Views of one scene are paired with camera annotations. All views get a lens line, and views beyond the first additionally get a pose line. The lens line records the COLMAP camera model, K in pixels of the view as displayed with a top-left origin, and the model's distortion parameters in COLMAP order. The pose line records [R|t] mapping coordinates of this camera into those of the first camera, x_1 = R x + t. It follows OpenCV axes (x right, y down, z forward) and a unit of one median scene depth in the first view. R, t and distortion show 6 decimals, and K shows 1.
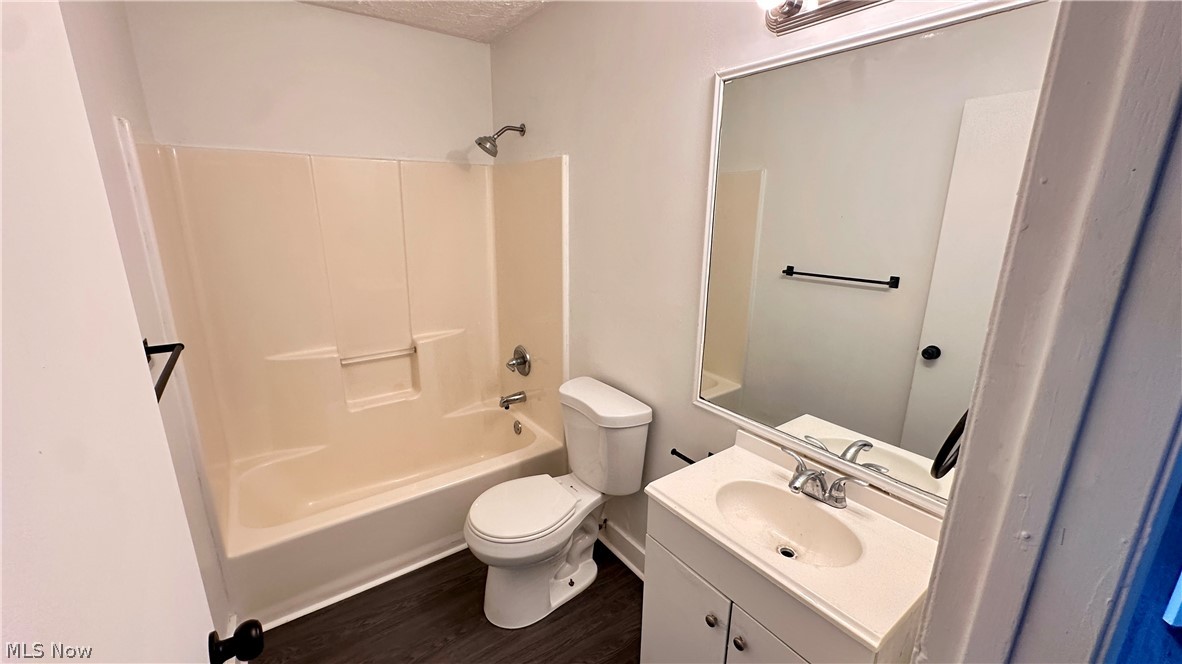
lens RADIAL K [[471.8, 0, 599.5], [0, 471.8, 333.7], [0, 0, 1]] dist [-0.000711, 0.000119]
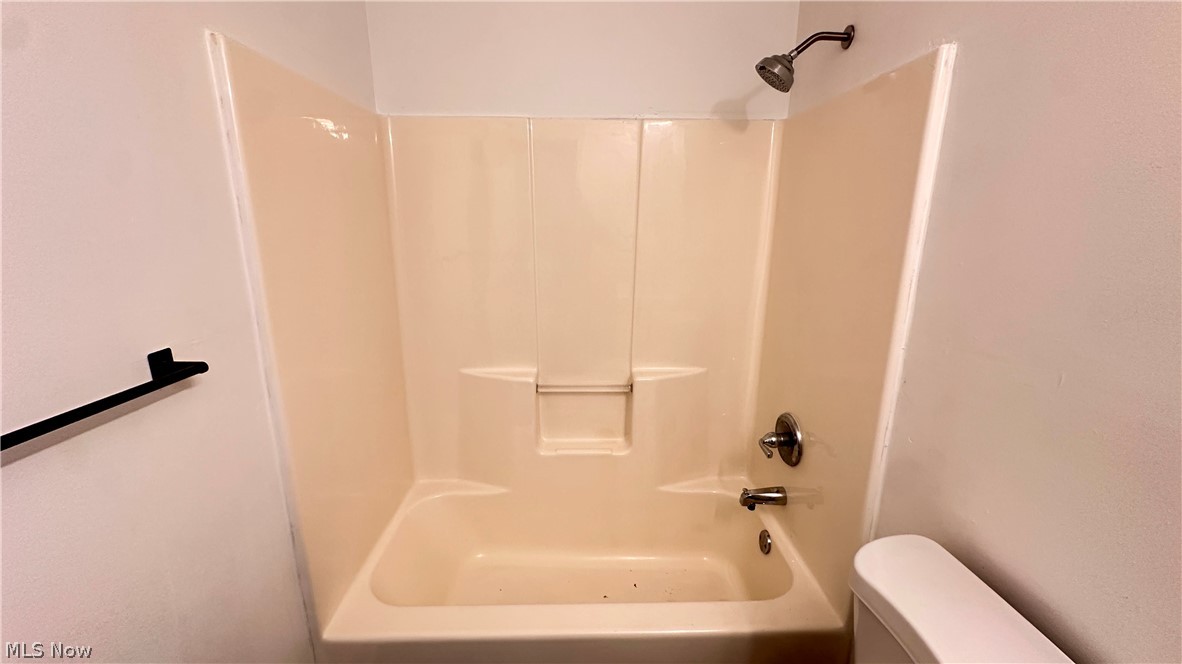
lens RADIAL K [[471.8, 0, 588.0], [0, 471.8, 327.7], [0, 0, 1]] dist [-0.000711, 0.000119]
pose [[0.813139, 0.124957, -0.568499, -0.050706], [-0.146510, 0.989178, 0.007867, -0.052184], [0.563330, 0.076894, 0.822646, 0.370169]]
